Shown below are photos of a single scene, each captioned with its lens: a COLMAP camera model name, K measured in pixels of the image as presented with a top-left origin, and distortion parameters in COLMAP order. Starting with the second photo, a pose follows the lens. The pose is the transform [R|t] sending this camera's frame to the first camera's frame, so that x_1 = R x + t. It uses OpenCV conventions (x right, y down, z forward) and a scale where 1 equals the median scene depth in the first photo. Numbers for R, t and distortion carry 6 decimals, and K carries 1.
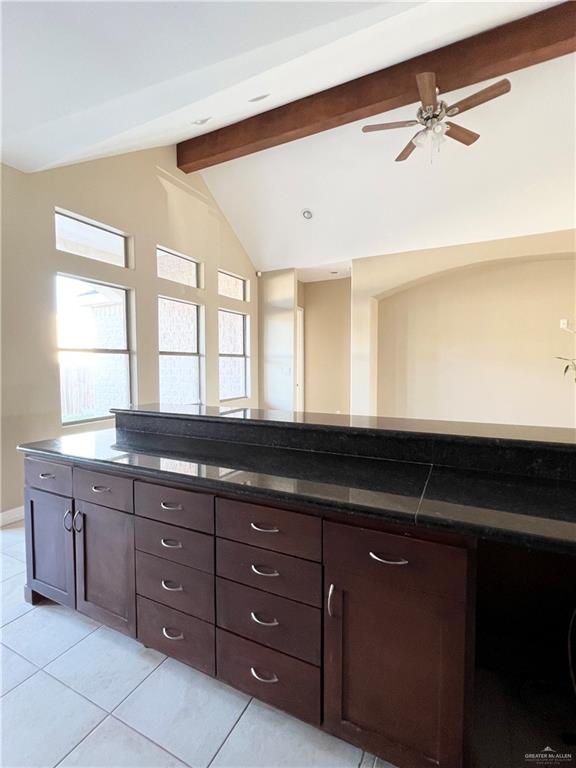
lens RADIAL K [[359.8, 0, 282.8], [0, 359.8, 384.3], [0, 0, 1]] dist [-0.004377, 0.000743]
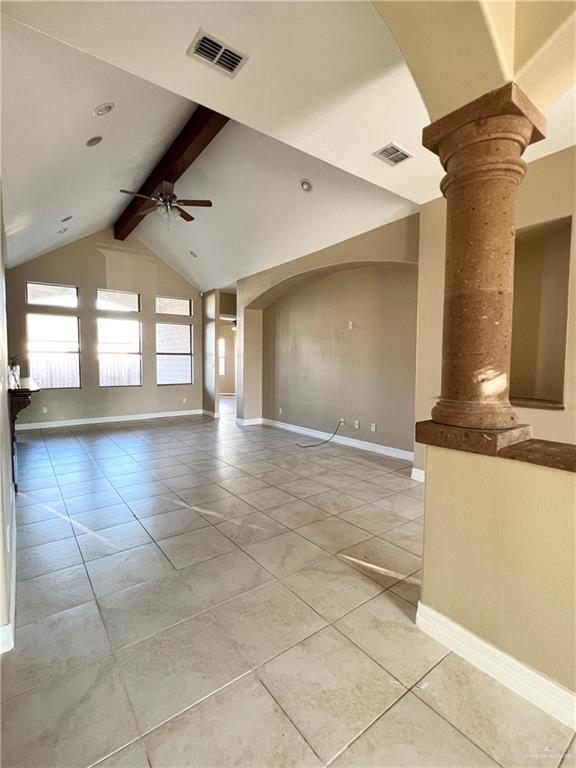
lens RADIAL K [[359.8, 0, 289.2], [0, 359.8, 381.6], [0, 0, 1]] dist [-0.004377, 0.000743]
pose [[0.908862, 0.012837, -0.416900, 0.896833], [-0.017049, 0.999834, -0.006382, 0.032401], [0.416749, 0.012908, 0.908930, -0.115933]]
